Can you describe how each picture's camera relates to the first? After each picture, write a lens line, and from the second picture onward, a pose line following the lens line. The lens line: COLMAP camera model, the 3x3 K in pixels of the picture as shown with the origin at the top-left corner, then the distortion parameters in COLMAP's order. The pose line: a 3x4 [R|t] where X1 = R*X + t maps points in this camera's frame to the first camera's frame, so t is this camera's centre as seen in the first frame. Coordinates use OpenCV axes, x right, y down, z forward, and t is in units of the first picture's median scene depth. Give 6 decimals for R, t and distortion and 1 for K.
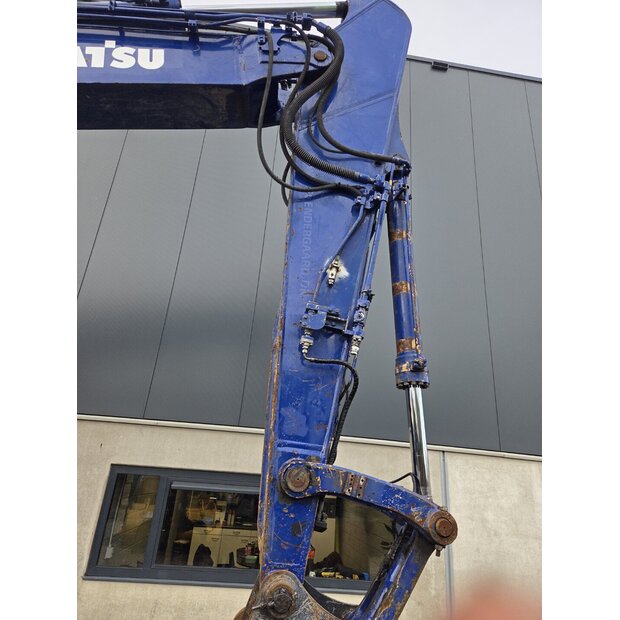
lens RADIAL K [[416.4, 0, 308.5], [0, 416.4, 310.6], [0, 0, 1]] dist [0.063164, -0.044313]
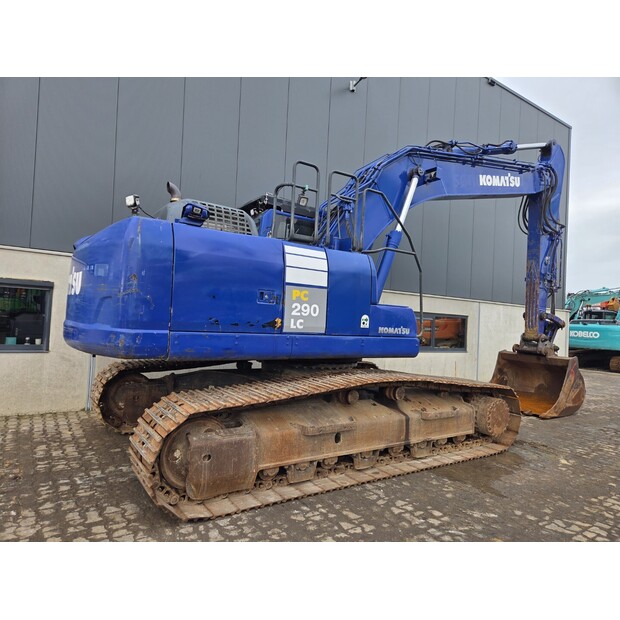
lens RADIAL K [[416.4, 0, 302.2], [0, 416.4, 308.2], [0, 0, 1]] dist [0.063164, -0.044313]
pose [[0.896619, -0.012853, 0.442615, -3.129446], [-0.152803, 0.929196, 0.336520, -0.566054], [-0.415602, -0.369363, 0.831171, -1.165208]]
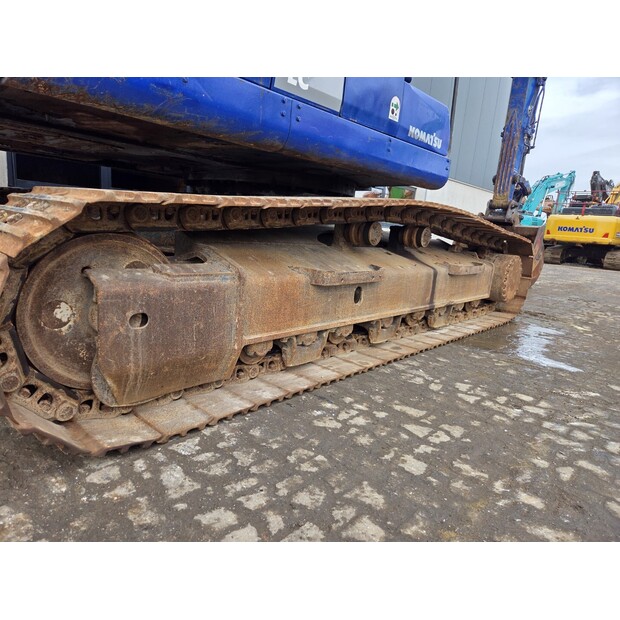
lens RADIAL K [[416.4, 0, 305.5], [0, 416.4, 309.3], [0, 0, 1]] dist [0.063164, -0.044313]
pose [[0.769257, -0.134459, 0.624631, -3.008625], [-0.260991, 0.826204, 0.499270, -0.023480], [-0.583204, -0.547090, 0.600471, -0.614739]]
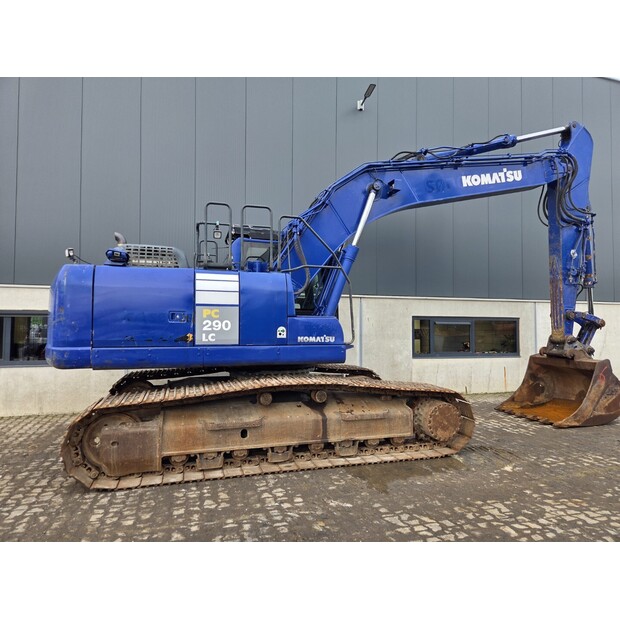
lens RADIAL K [[416.4, 0, 308.6], [0, 416.4, 308.8], [0, 0, 1]] dist [0.063164, -0.044313]
pose [[0.984002, -0.058571, 0.168251, -2.325328], [-0.002017, 0.940688, 0.339266, -0.744364], [-0.178143, -0.334178, 0.925521, -1.660607]]
